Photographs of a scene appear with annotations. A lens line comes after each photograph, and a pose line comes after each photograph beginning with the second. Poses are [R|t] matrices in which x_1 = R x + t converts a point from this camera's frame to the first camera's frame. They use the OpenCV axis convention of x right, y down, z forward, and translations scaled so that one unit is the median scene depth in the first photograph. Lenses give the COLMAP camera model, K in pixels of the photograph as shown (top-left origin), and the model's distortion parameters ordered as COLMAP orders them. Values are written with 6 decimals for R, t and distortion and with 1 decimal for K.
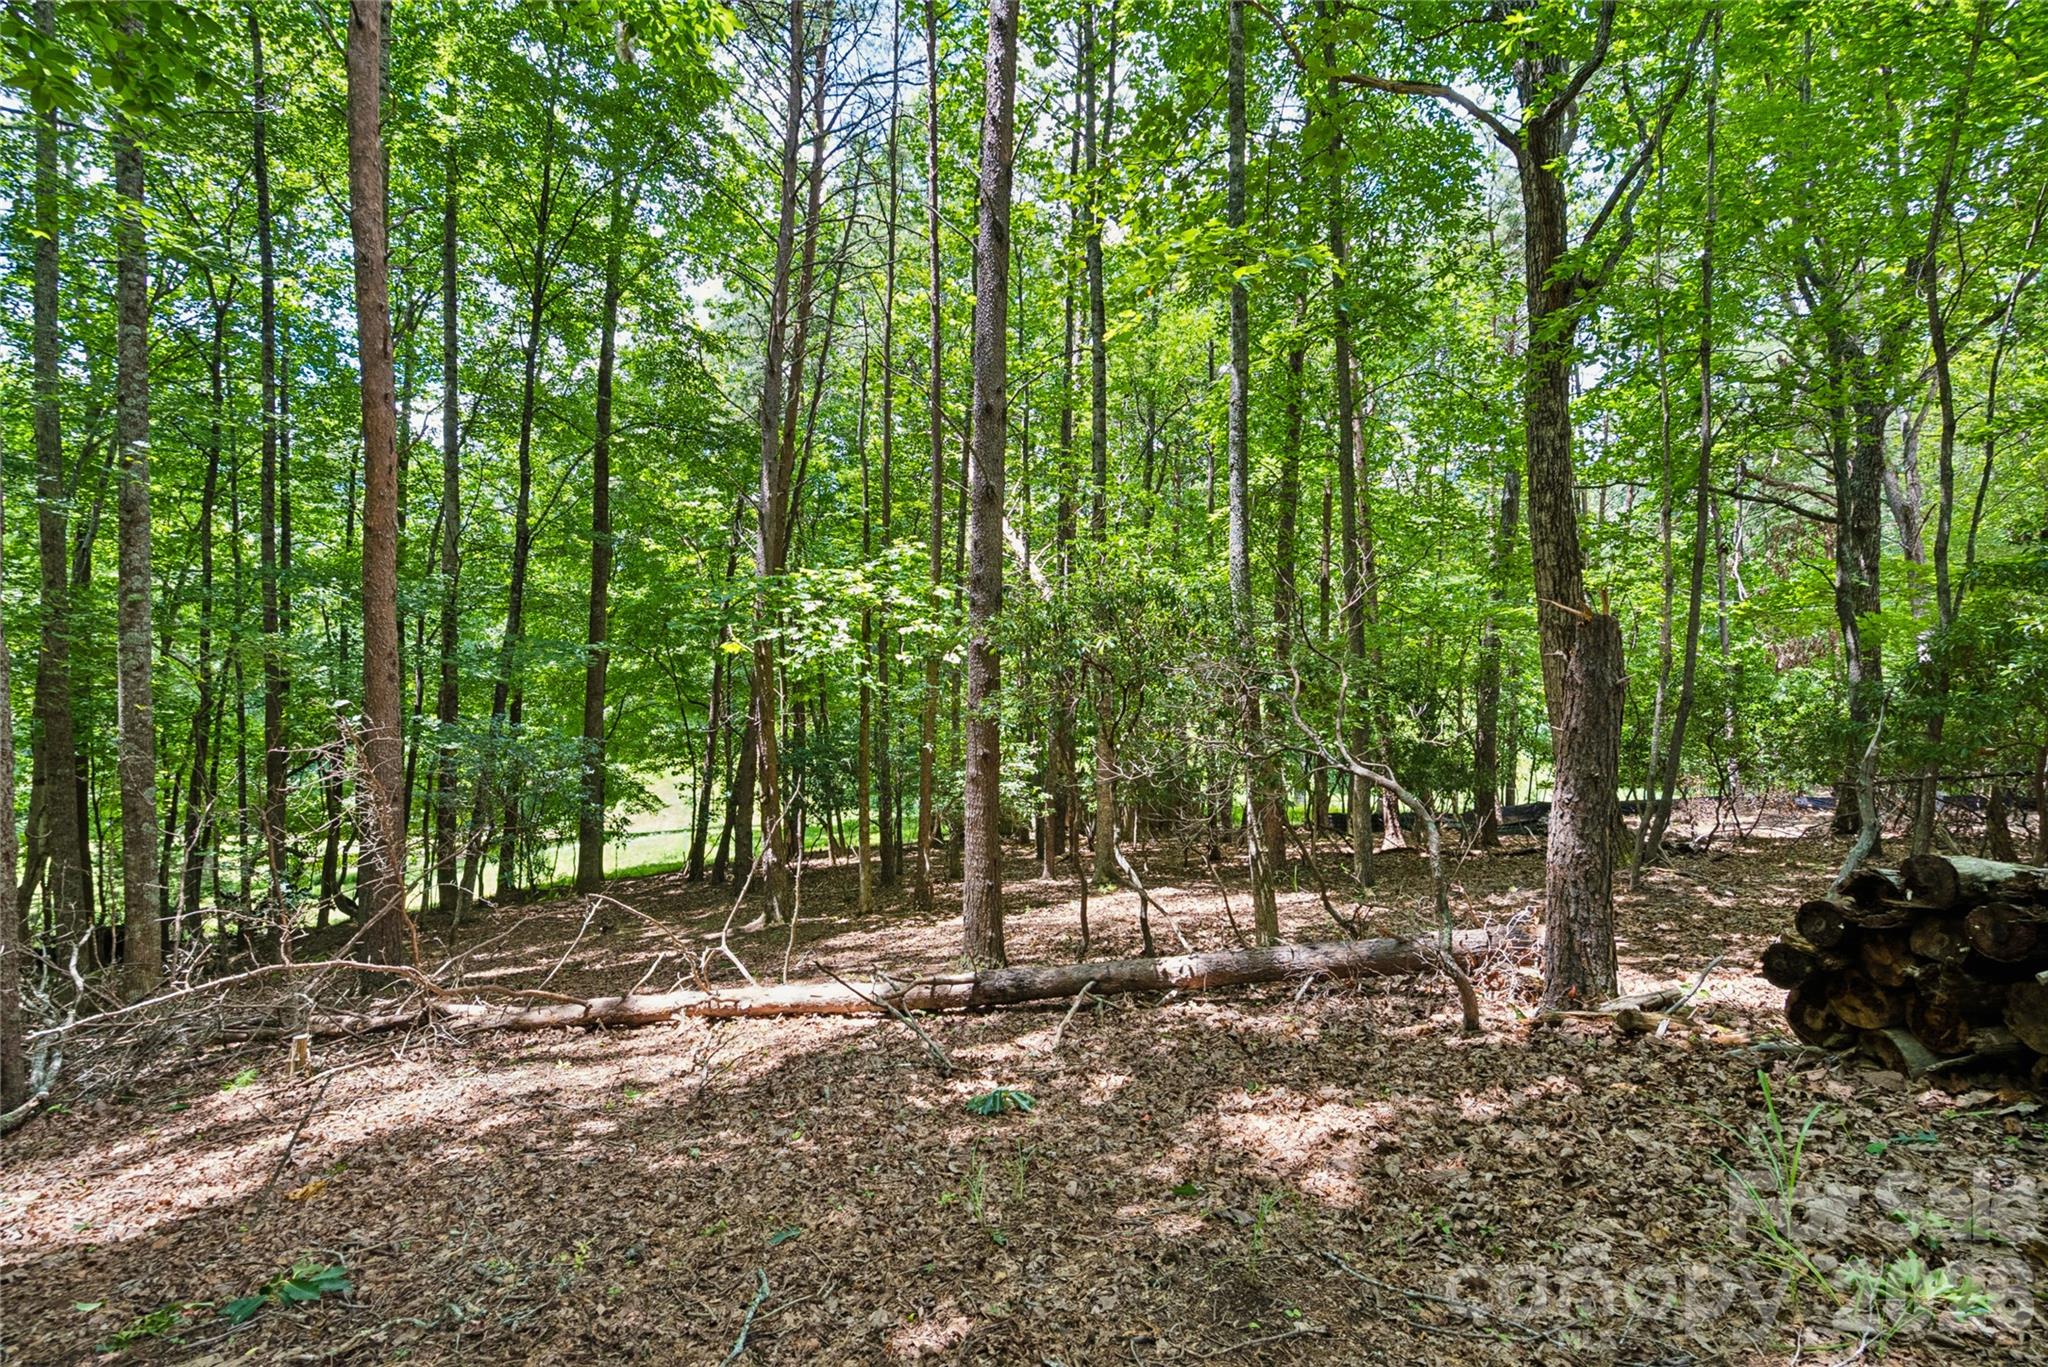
lens RADIAL K [[976.5, 0, 1024.0], [0, 976.5, 683.5], [0, 0, 1]] dist [-0.013525, 0.000102]
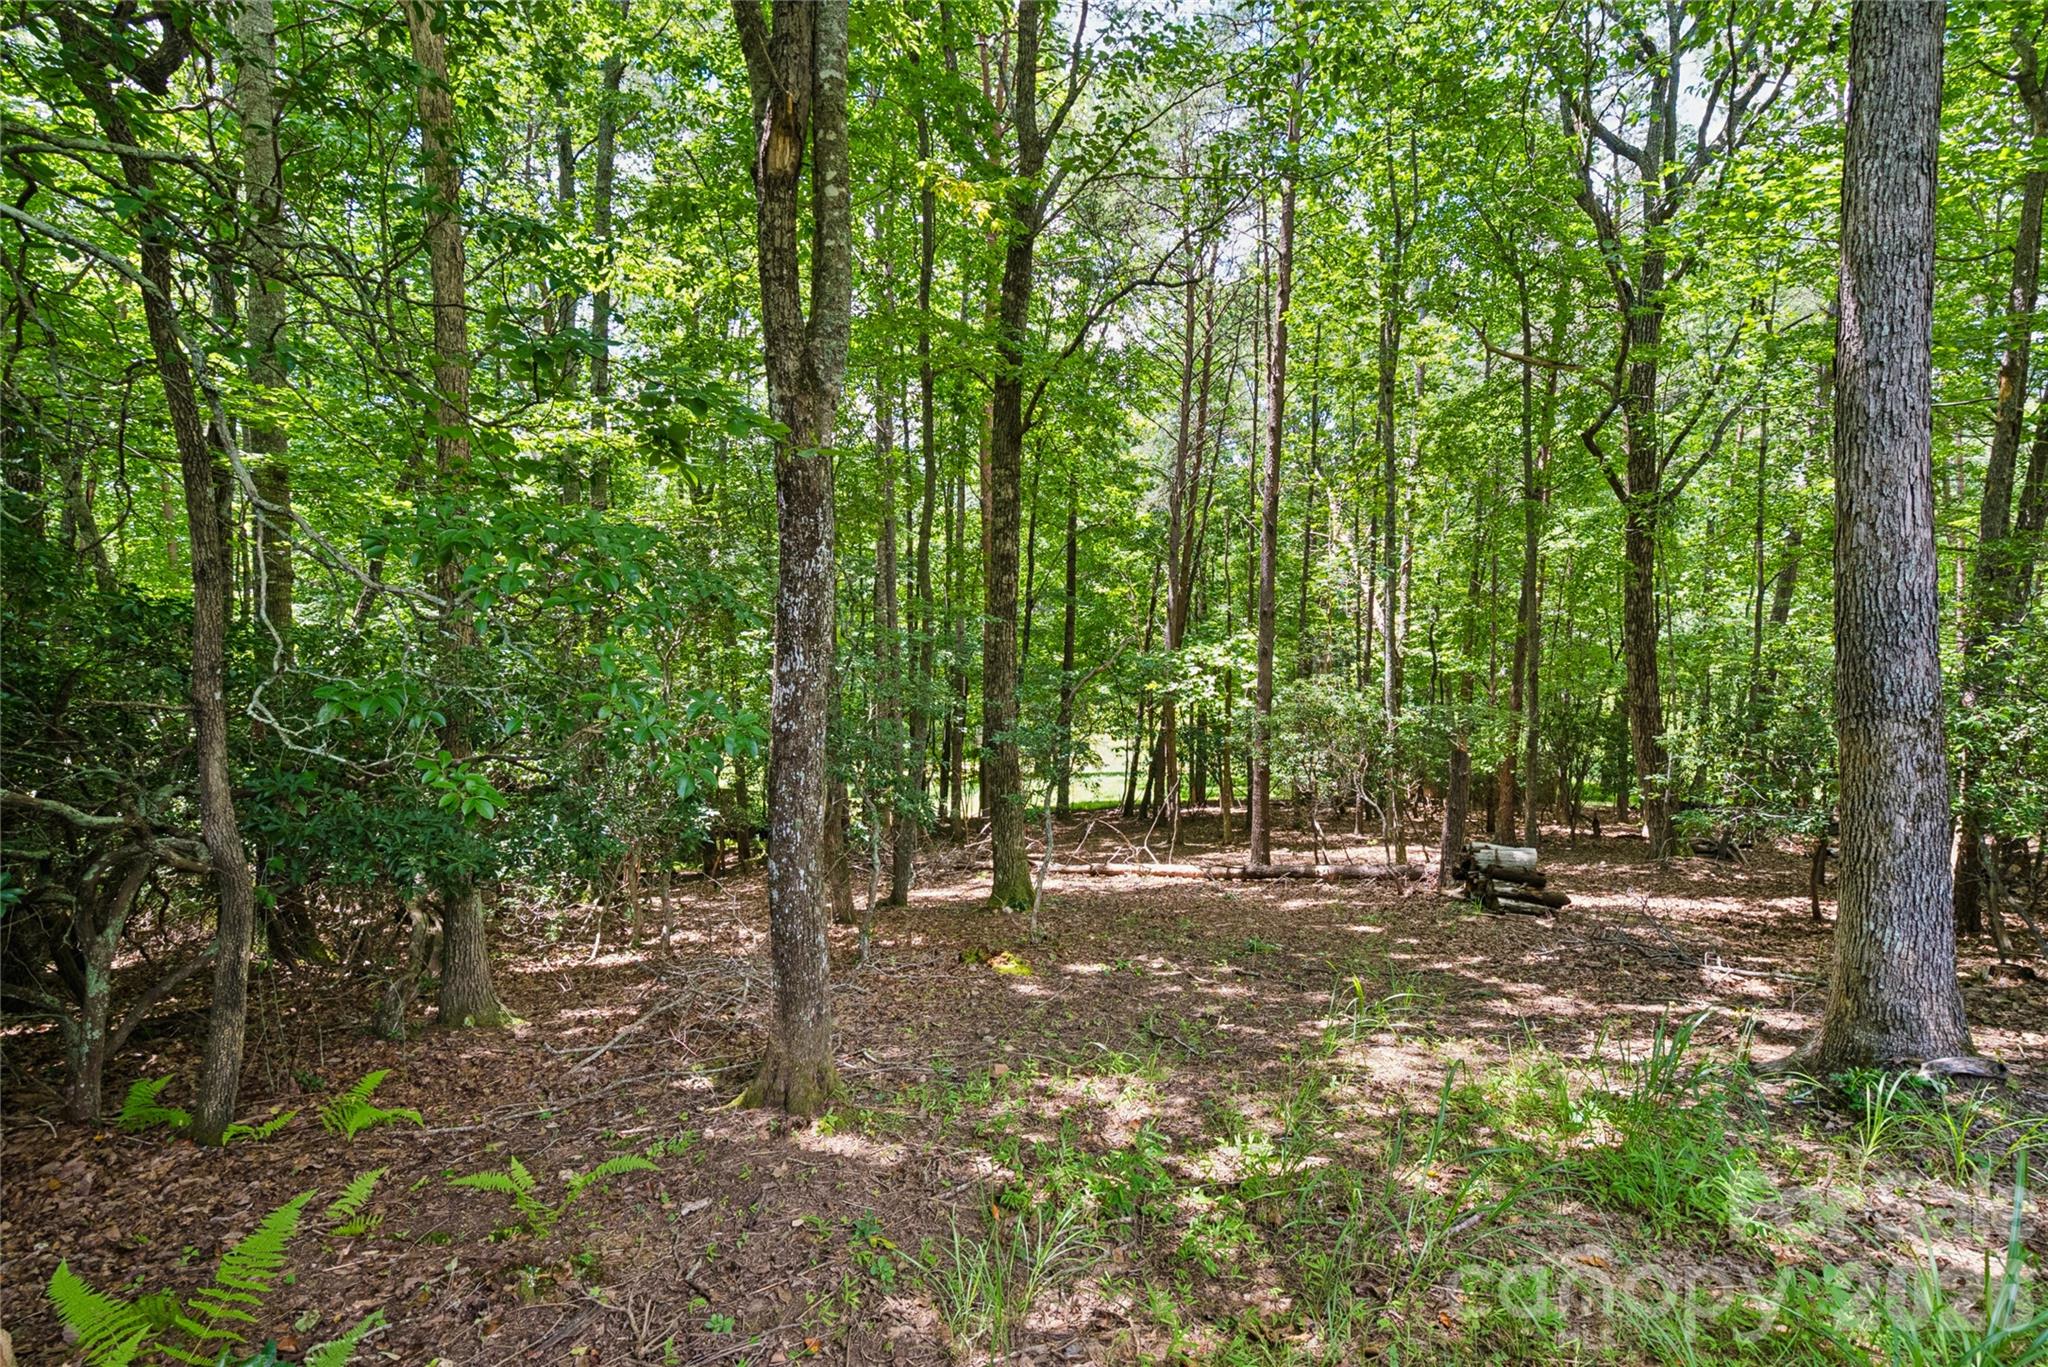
lens RADIAL K [[976.5, 0, 1024.0], [0, 976.5, 683.5], [0, 0, 1]] dist [-0.013525, 0.000102]
pose [[0.910651, 0.023918, -0.412483, 0.303392], [0.000649, 0.998239, 0.059315, -0.206888], [0.413175, -0.054283, 0.909032, -0.971329]]
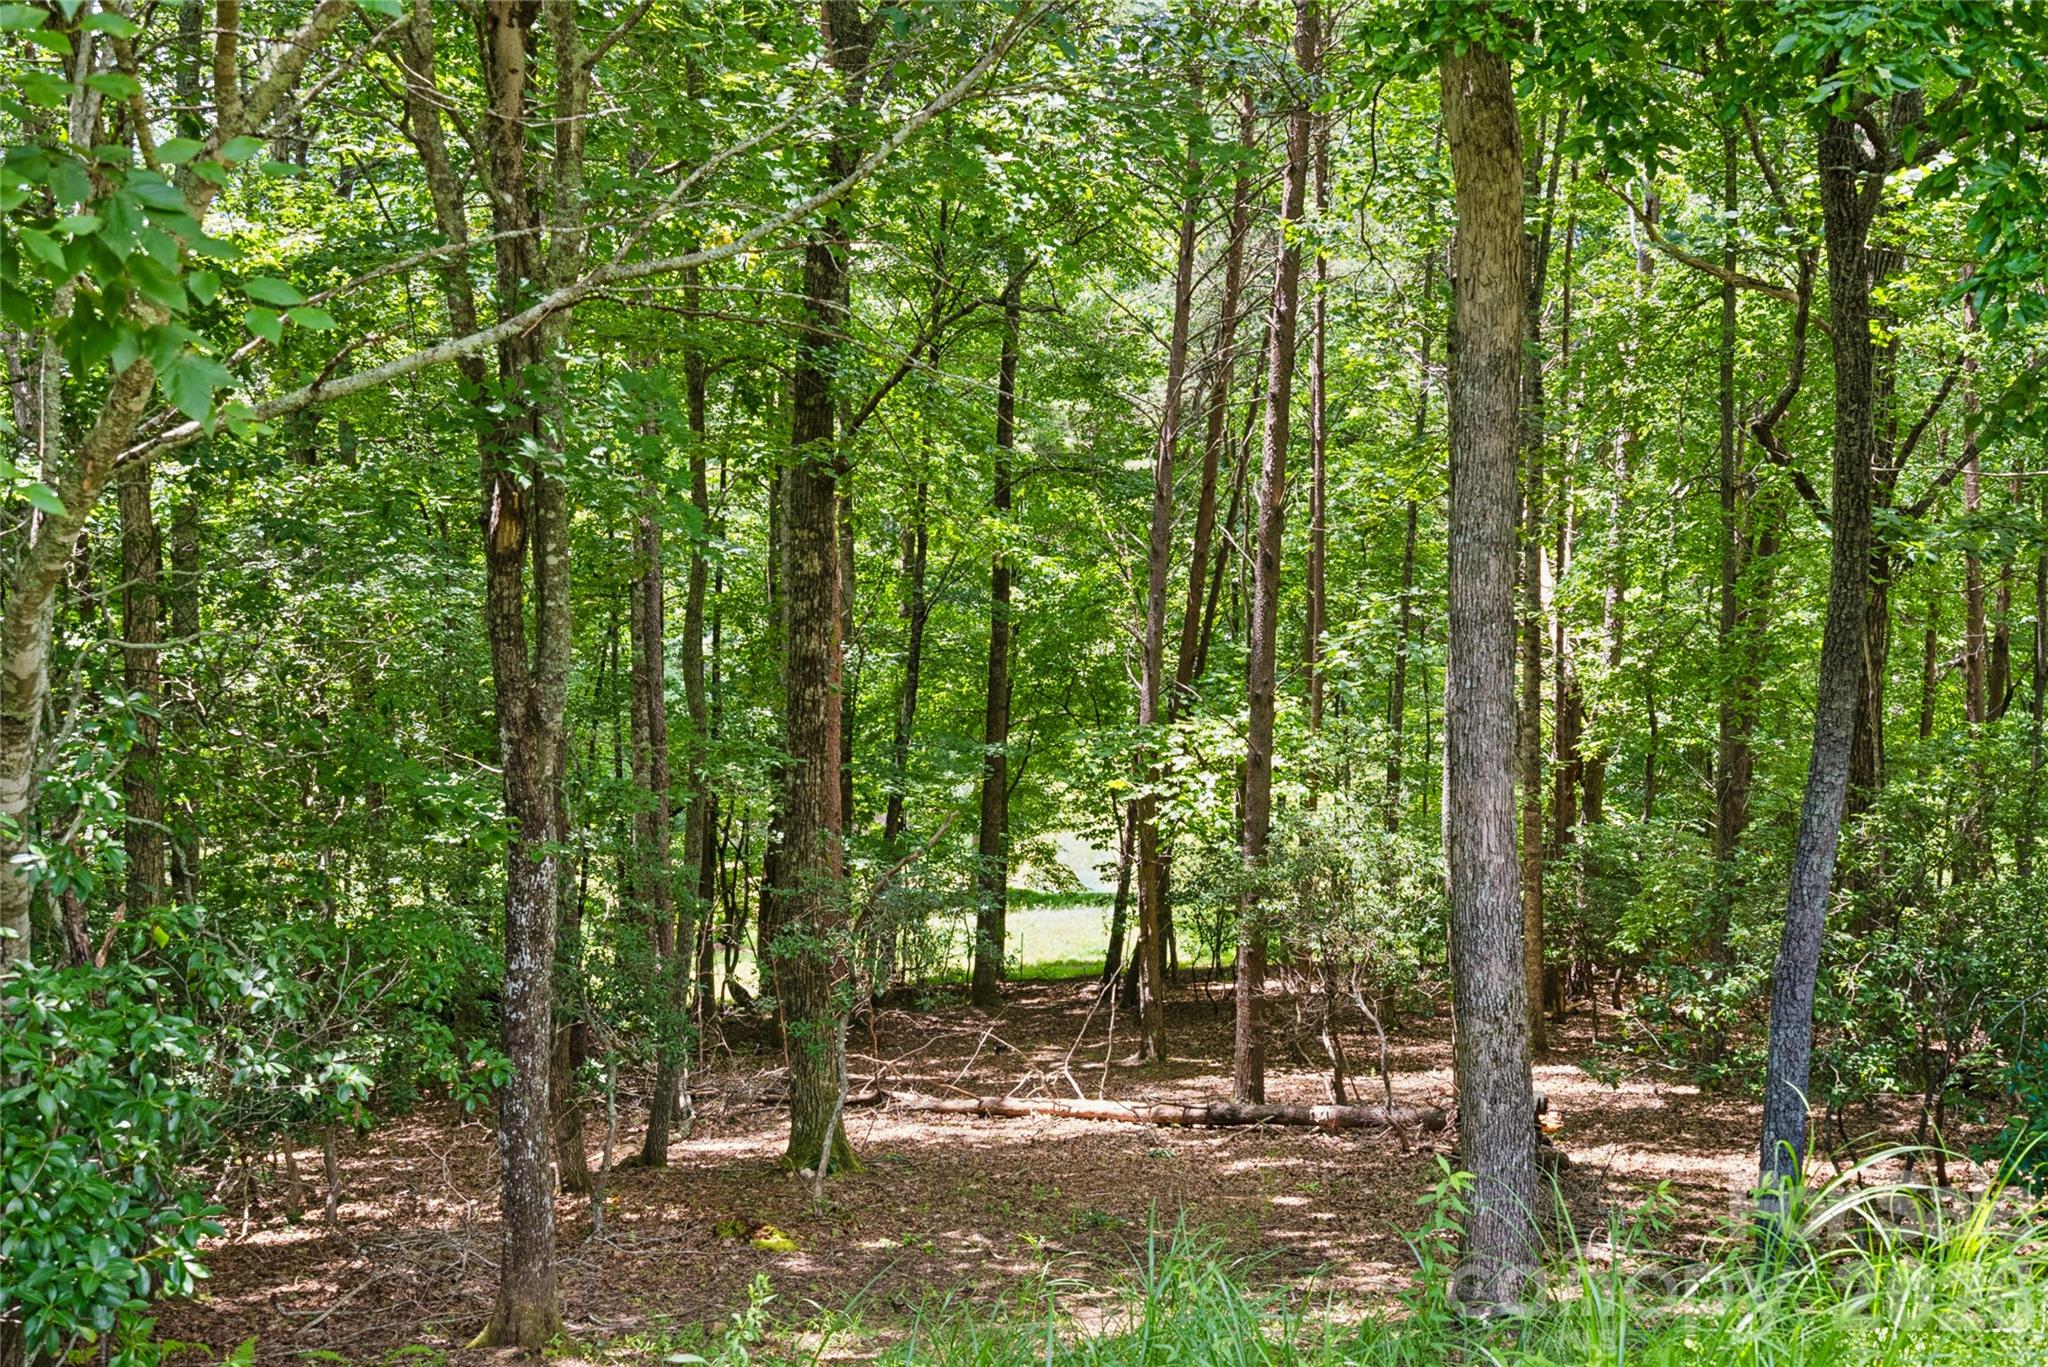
lens RADIAL K [[2150.1, 0, 1013.8], [0, 2150.1, 798.6], [0, 0, 1]] dist [-0.010069, 0.191344]
pose [[0.916915, 0.052320, -0.395637, 0.675151], [-0.006448, 0.993182, 0.116397, -0.394823], [0.399030, -0.104175, 0.911001, -1.487605]]
